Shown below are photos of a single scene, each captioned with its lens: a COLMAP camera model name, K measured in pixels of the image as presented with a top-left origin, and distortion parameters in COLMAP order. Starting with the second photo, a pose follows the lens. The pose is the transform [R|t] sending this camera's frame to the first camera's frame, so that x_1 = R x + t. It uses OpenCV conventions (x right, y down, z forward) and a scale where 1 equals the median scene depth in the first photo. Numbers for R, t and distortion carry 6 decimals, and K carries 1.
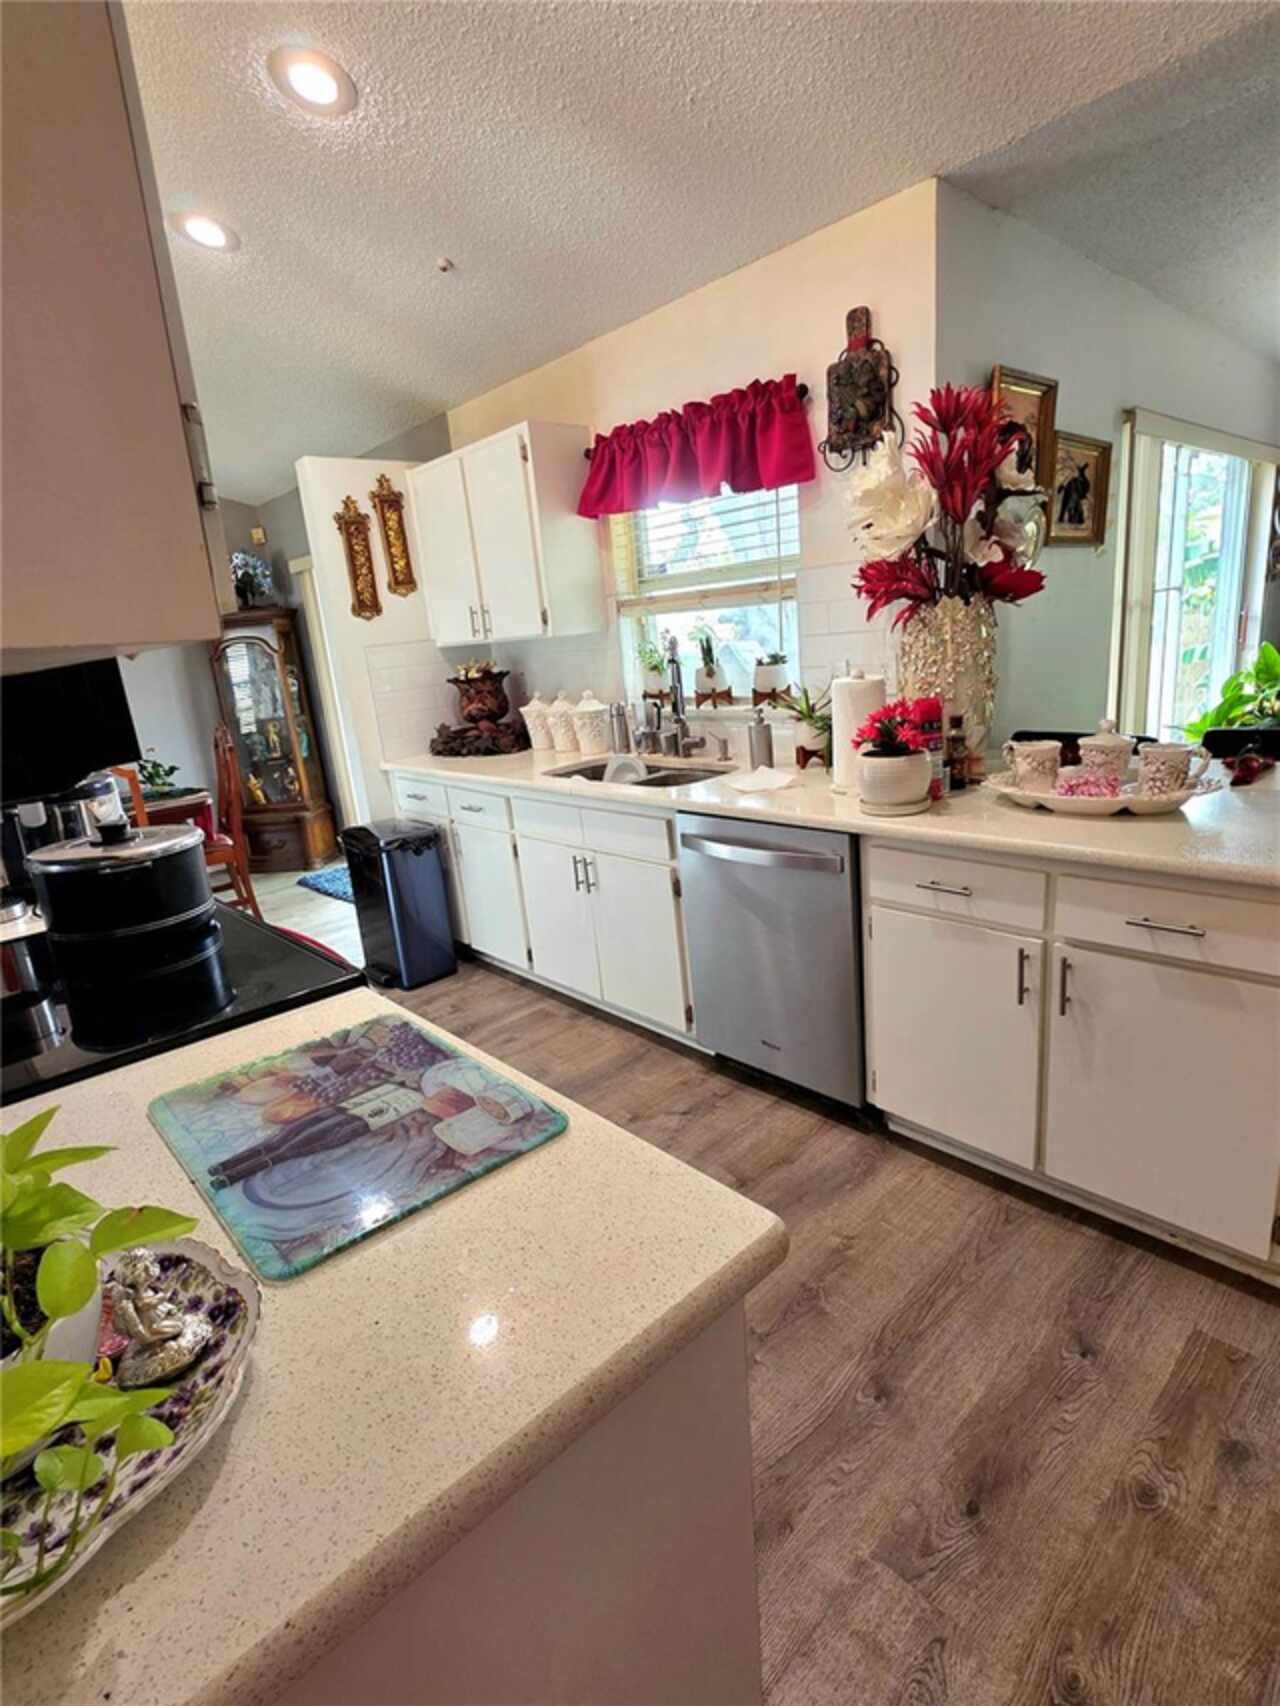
lens RADIAL K [[836.4, 0, 638.0], [0, 836.4, 855.7], [0, 0, 1]] dist [0.000544, 0.001332]
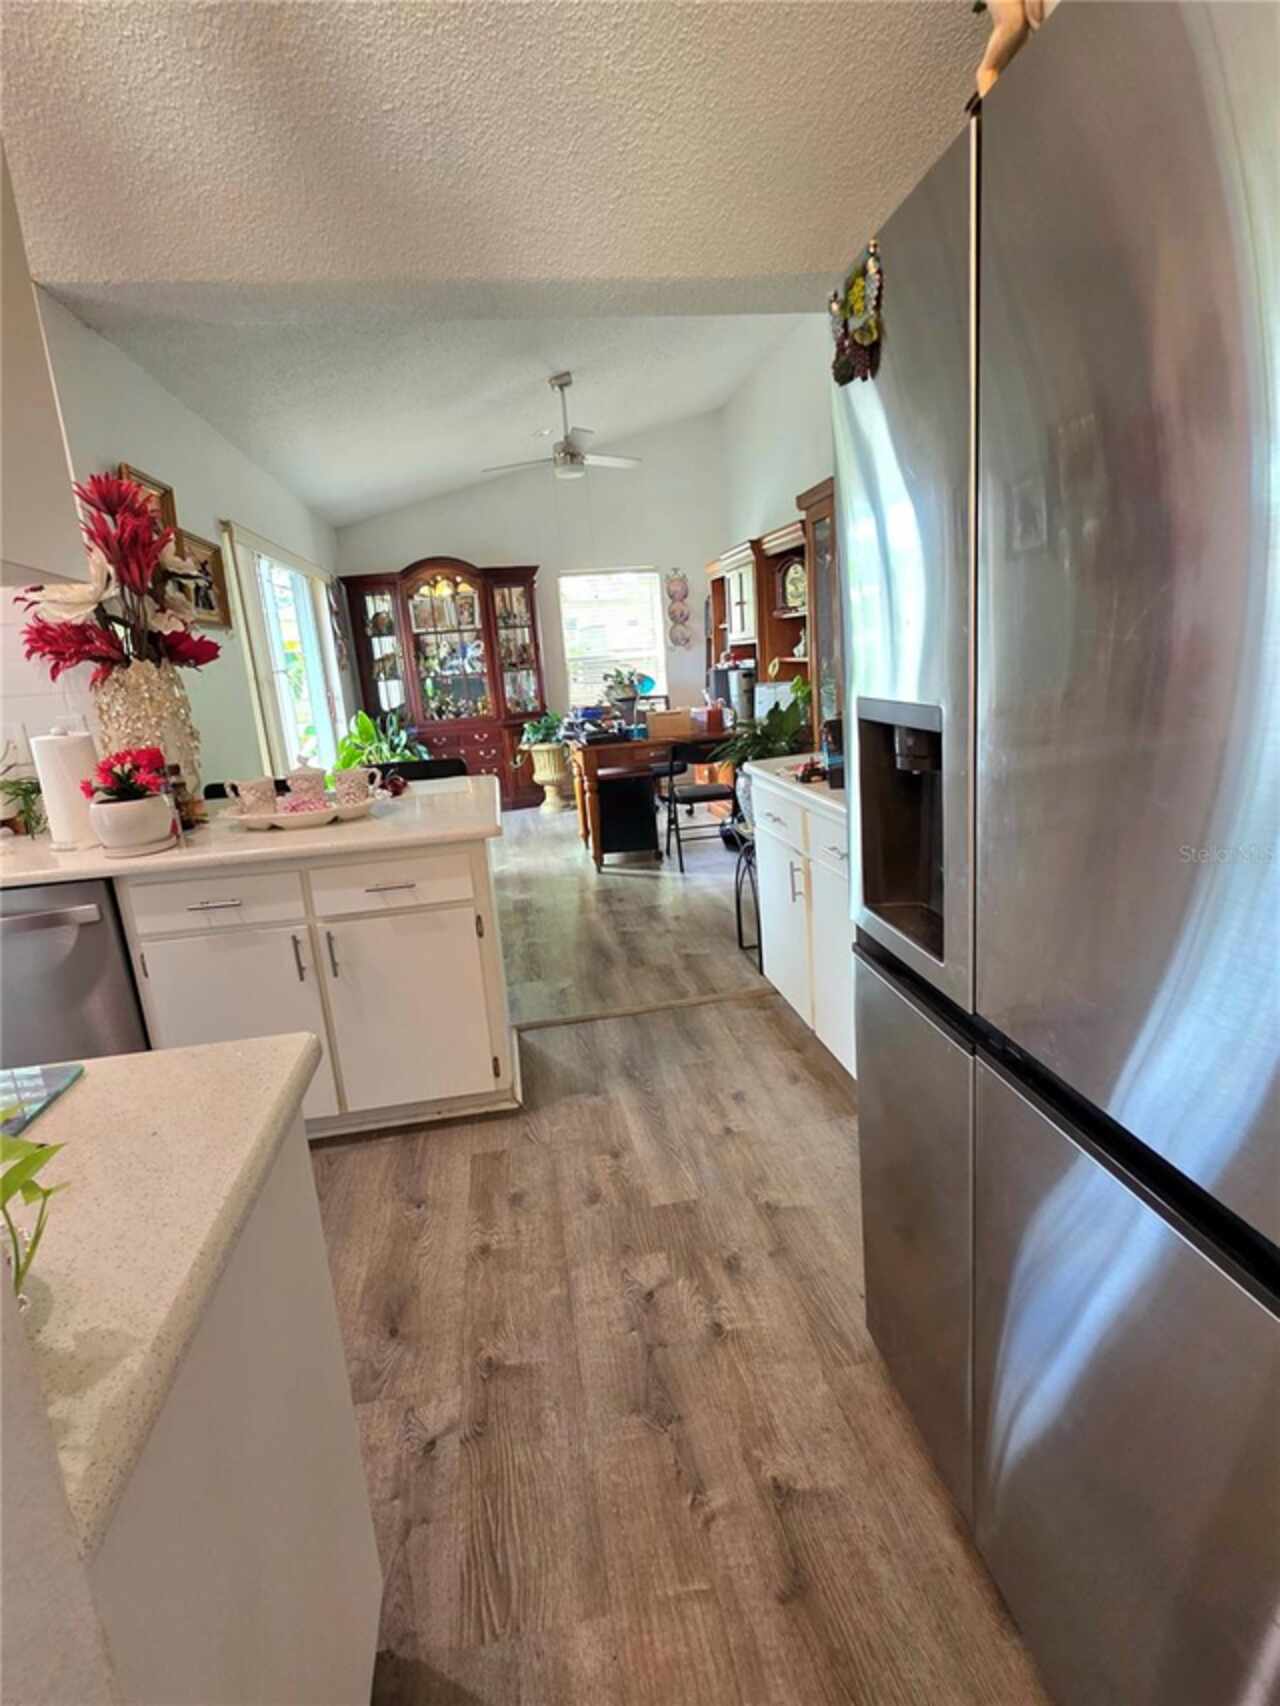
lens RADIAL K [[836.4, 0, 640.3], [0, 836.4, 848.8], [0, 0, 1]] dist [0.000544, 0.001332]
pose [[0.548040, -0.141404, 0.824413, -0.221398], [0.234335, 0.972094, 0.010957, 0.078905], [-0.802956, 0.187184, 0.565883, -0.114048]]
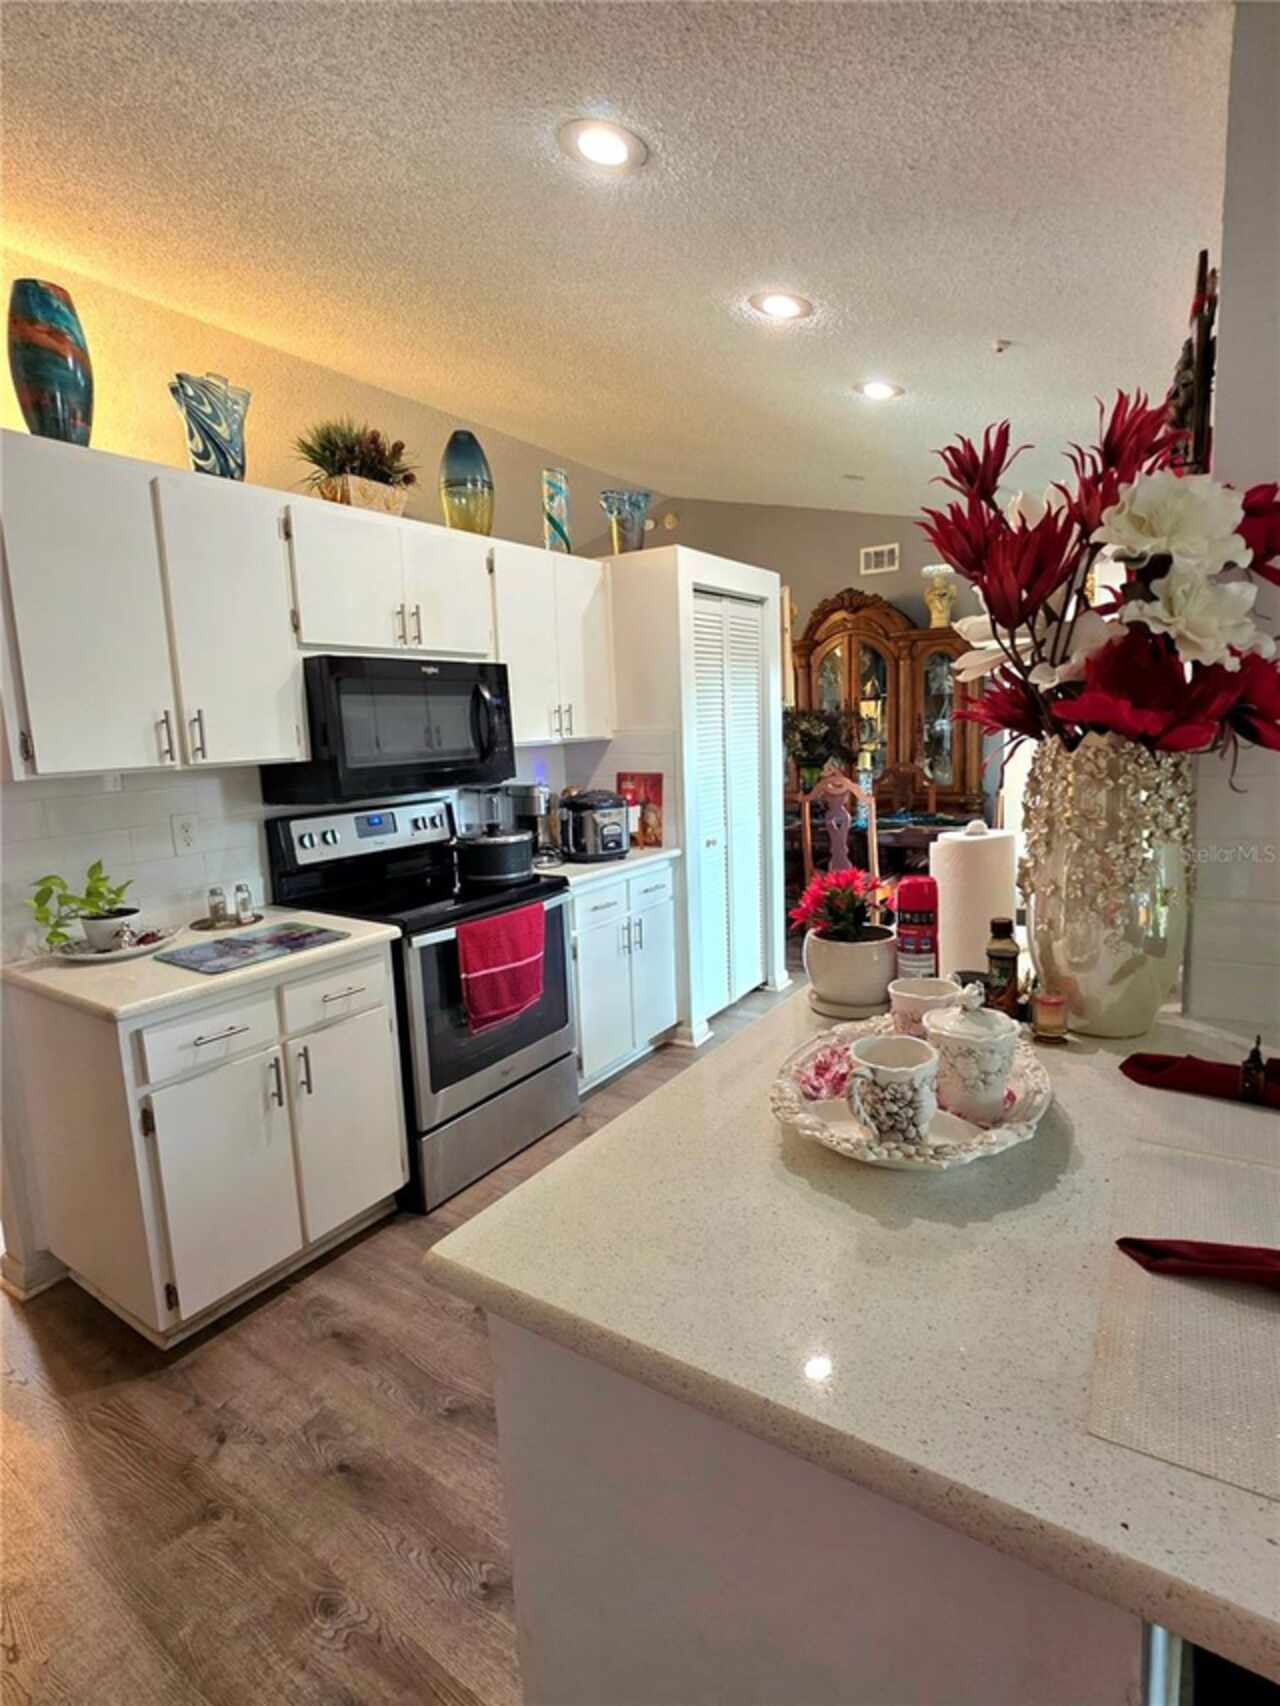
lens RADIAL K [[836.4, 0, 636.9], [0, 836.4, 847.9], [0, 0, 1]] dist [0.000544, 0.001332]
pose [[0.224627, 0.222193, -0.948774, 0.935303], [-0.227955, 0.958622, 0.170530, -0.276919], [0.947407, 0.177972, 0.265983, 0.571280]]
